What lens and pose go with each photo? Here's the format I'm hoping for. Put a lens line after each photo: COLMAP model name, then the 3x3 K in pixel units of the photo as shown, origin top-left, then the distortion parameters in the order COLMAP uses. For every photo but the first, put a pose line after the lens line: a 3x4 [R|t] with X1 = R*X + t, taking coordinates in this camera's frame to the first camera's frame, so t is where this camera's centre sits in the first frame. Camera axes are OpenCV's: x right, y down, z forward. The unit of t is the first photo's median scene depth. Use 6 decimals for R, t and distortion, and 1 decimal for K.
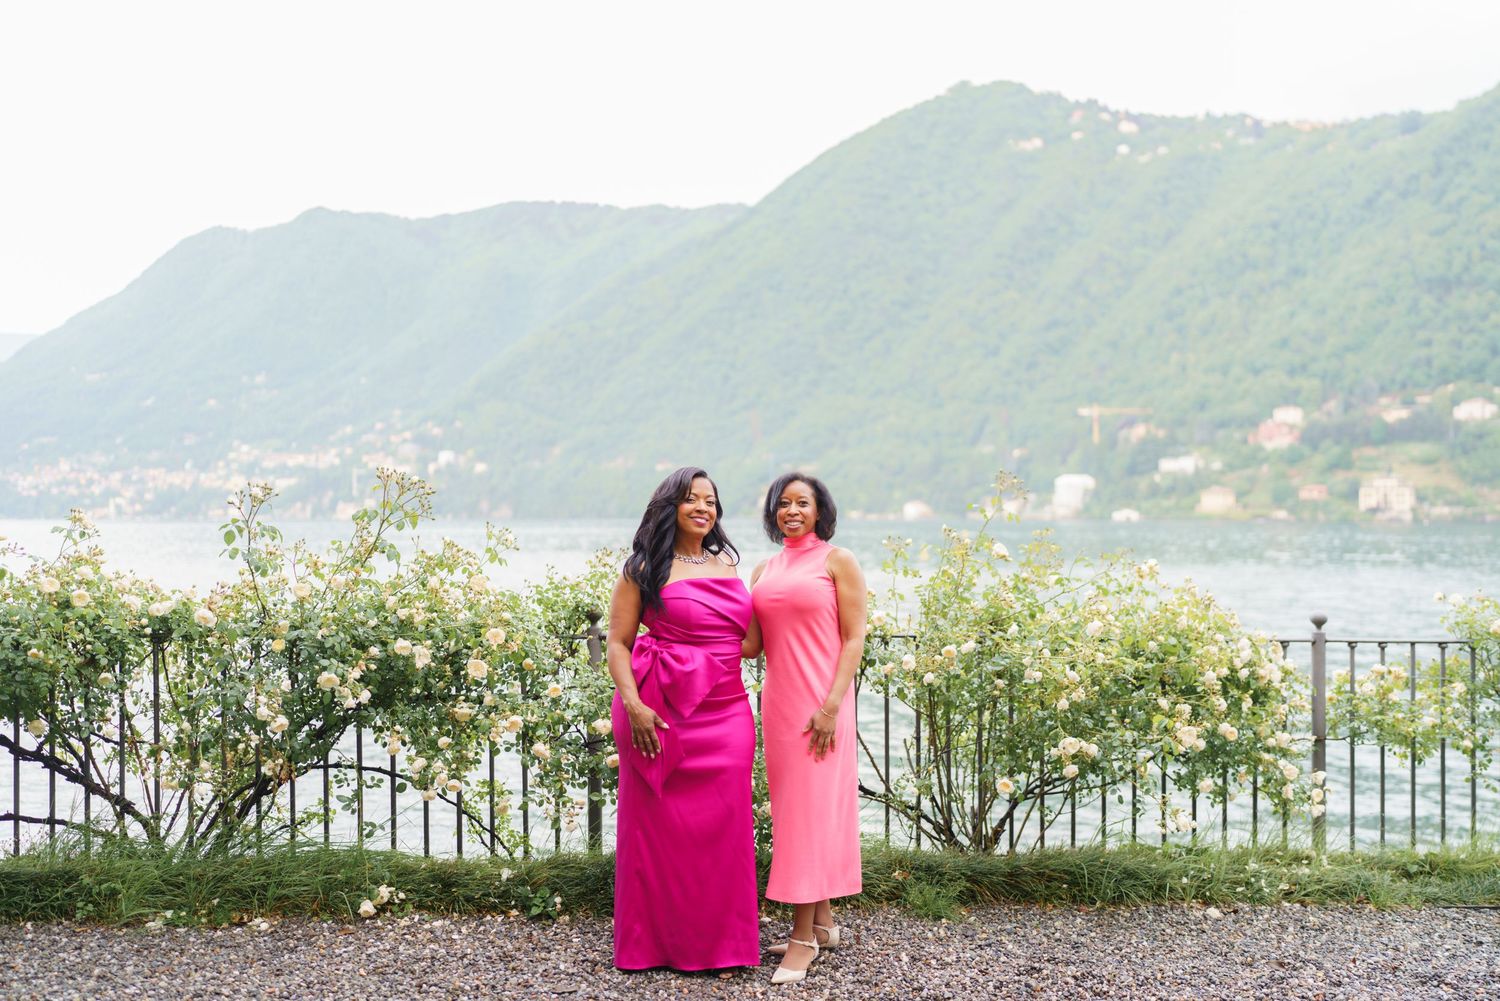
lens RADIAL K [[1428.3, 0, 745.1], [0, 1428.3, 502.8], [0, 0, 1]] dist [-0.053155, 0.163814]
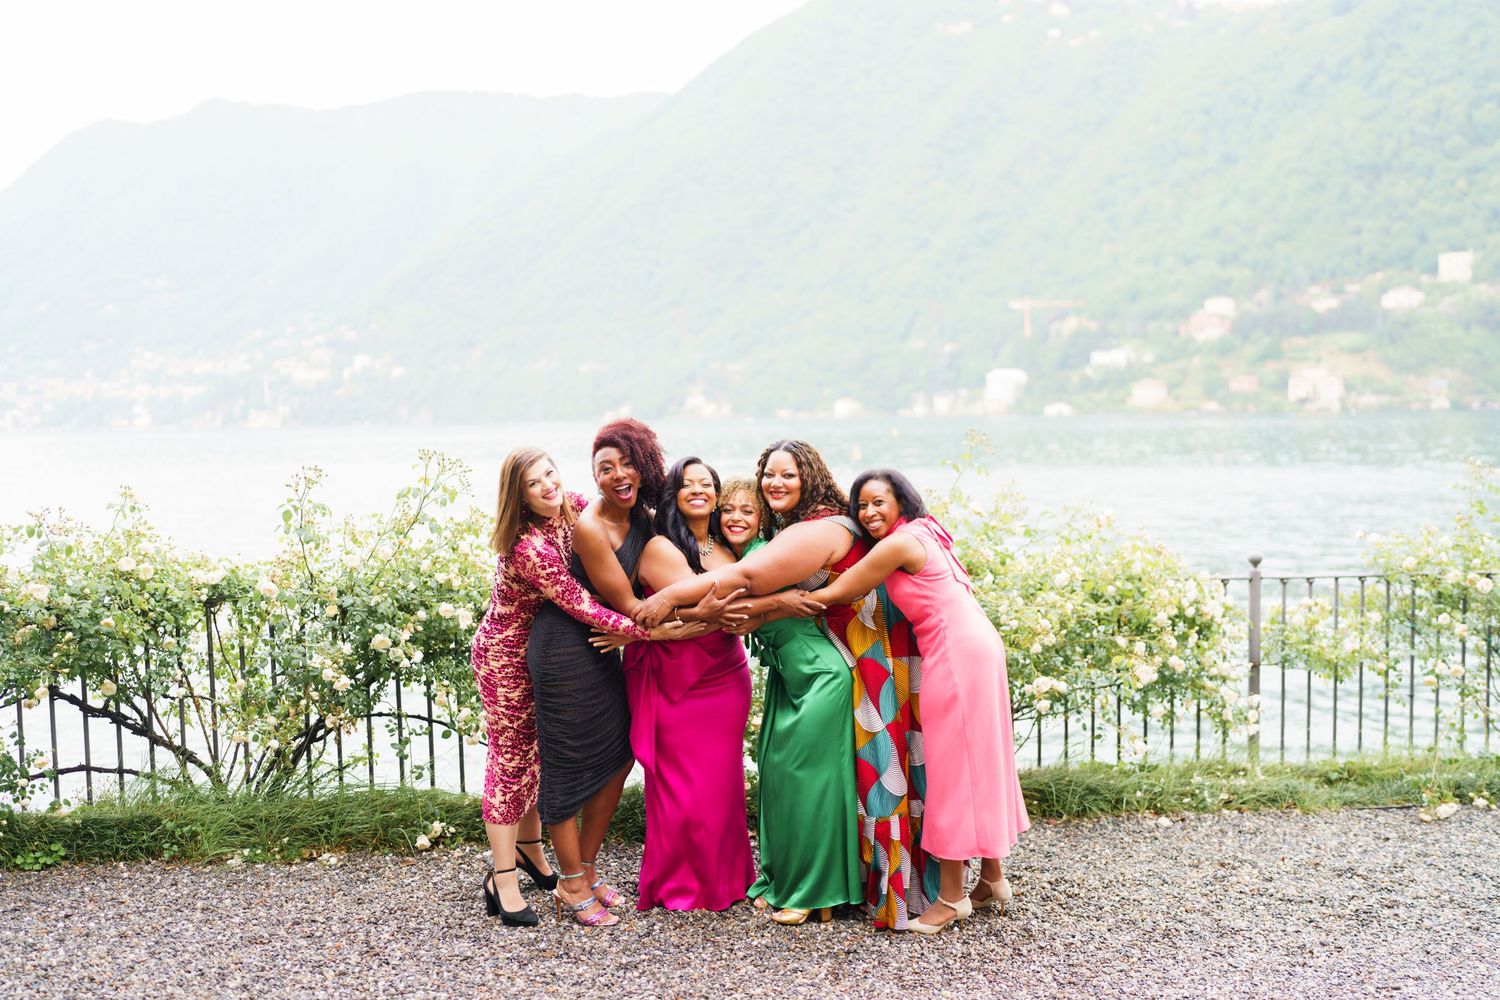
lens RADIAL K [[1456.7, 0, 745.5], [0, 1456.7, 502.8], [0, 0, 1]] dist [-0.053084, 0.164569]
pose [[0.998598, -0.020442, 0.048822, -0.058594], [0.017042, 0.997466, 0.069079, -0.053836], [-0.050110, -0.068150, 0.996416, -0.129100]]
